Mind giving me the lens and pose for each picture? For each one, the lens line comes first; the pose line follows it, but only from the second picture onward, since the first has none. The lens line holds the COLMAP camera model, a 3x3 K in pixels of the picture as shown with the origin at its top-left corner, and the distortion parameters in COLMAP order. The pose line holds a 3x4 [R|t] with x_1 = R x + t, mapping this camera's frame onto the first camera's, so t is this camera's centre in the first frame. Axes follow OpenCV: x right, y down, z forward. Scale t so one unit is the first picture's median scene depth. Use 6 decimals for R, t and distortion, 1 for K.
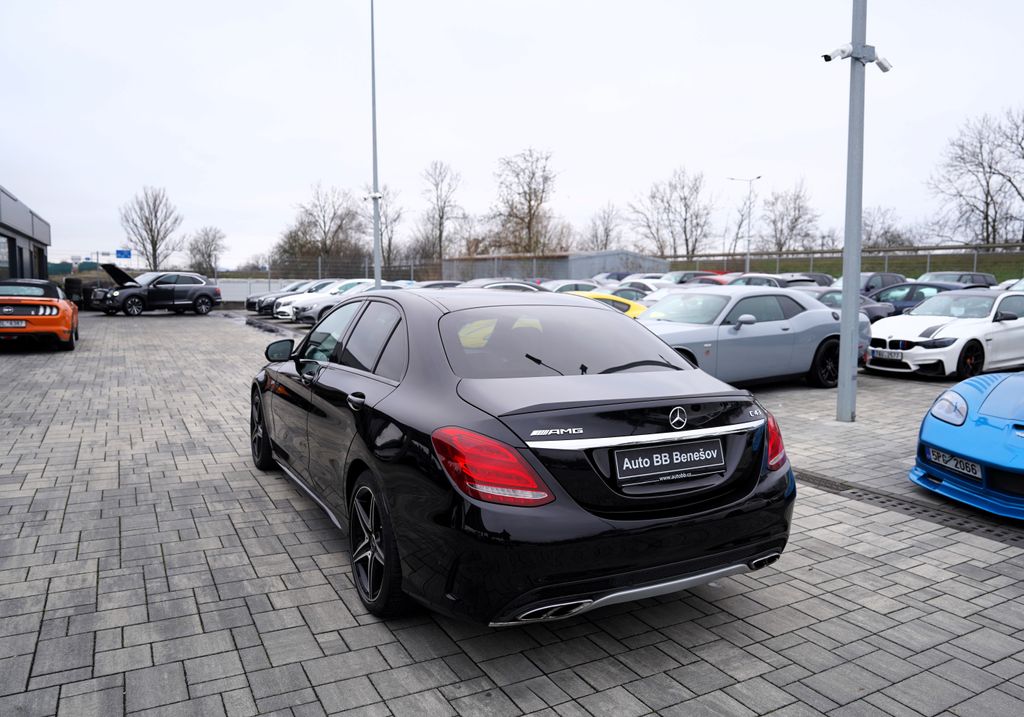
lens RADIAL K [[743.4, 0, 534.8], [0, 743.4, 340.6], [0, 0, 1]] dist [-0.097629, 0.056586]
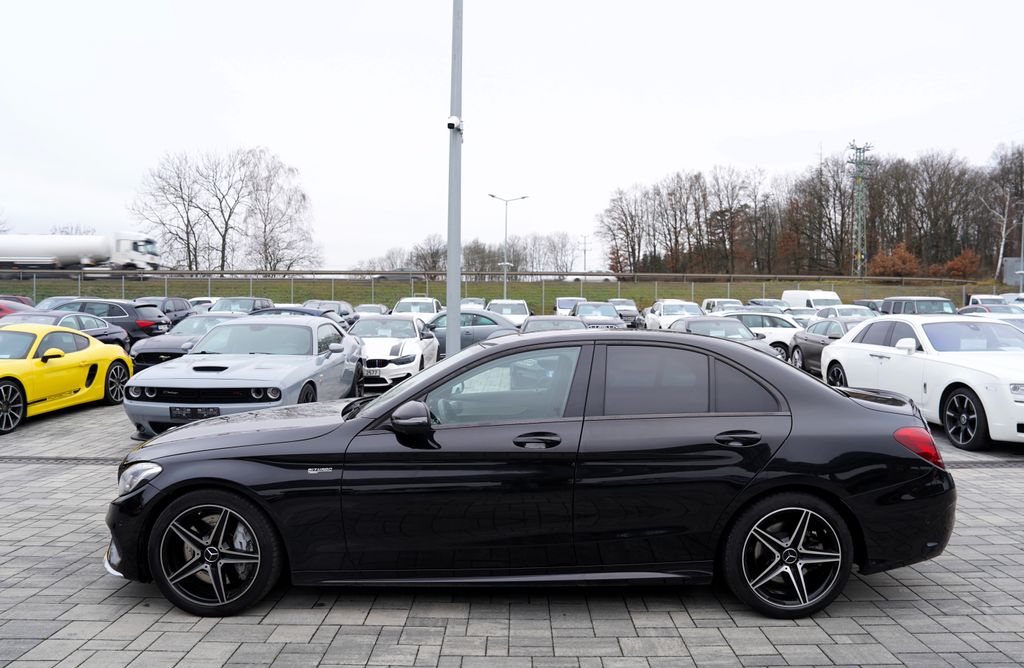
lens RADIAL K [[720.2, 0, 523.2], [0, 720.2, 304.8], [0, 0, 1]] dist [-0.098332, 0.055856]
pose [[0.491258, 0.002236, 0.871011, -0.943194], [0.066203, 0.997008, -0.039899, -0.064468], [-0.868494, 0.077264, 0.489641, 0.551301]]
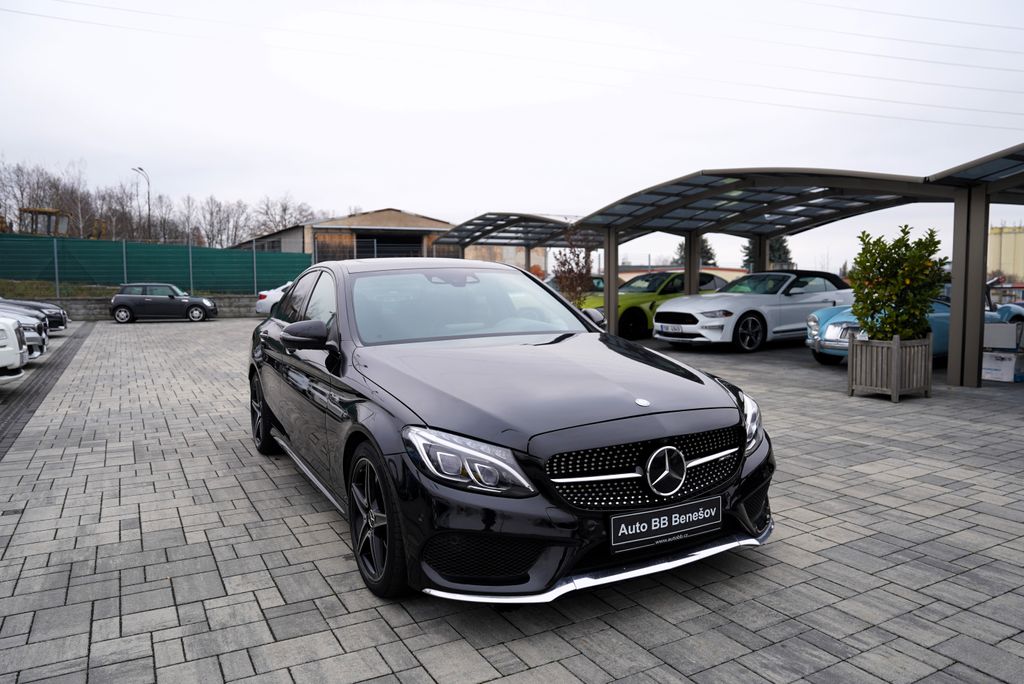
lens RADIAL K [[746.8, 0, 516.7], [0, 746.8, 332.8], [0, 0, 1]] dist [-0.099258, 0.057051]
pose [[-0.999841, -0.008942, 0.015440, -0.260067], [-0.006689, 0.990093, 0.140255, -0.112432], [-0.016542, 0.140129, -0.989995, 2.029223]]
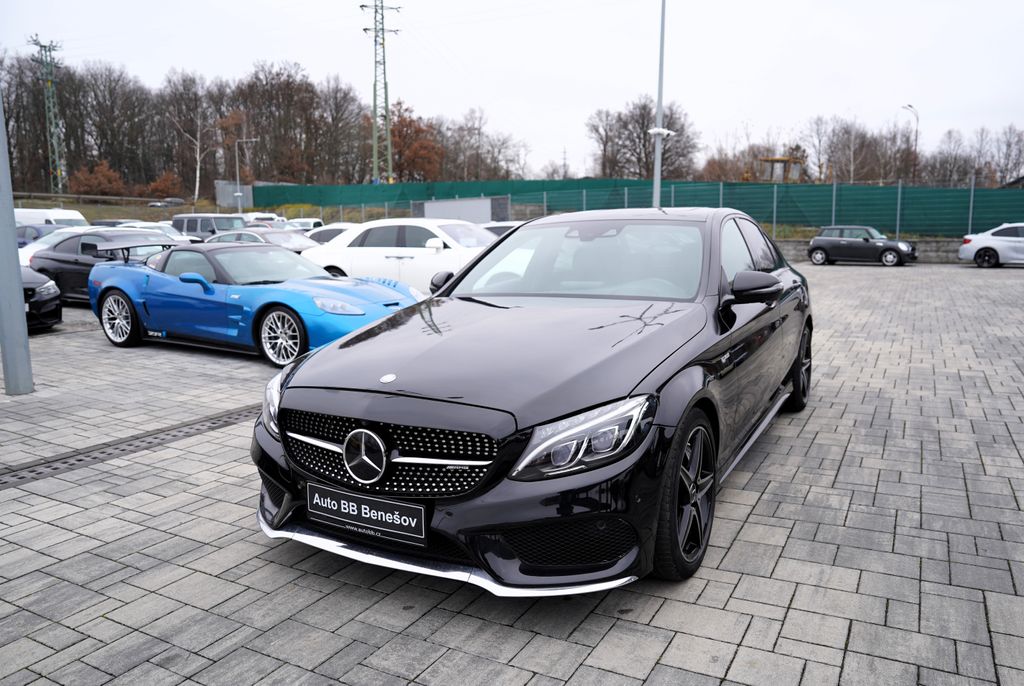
lens RADIAL K [[746.8, 0, 515.0], [0, 746.8, 332.8], [0, 0, 1]] dist [-0.099258, 0.057051]
pose [[-0.518297, -0.118306, 0.846978, -0.872633], [0.074762, 0.980326, 0.182681, -0.098726], [-0.851927, 0.158004, -0.499255, 1.617522]]
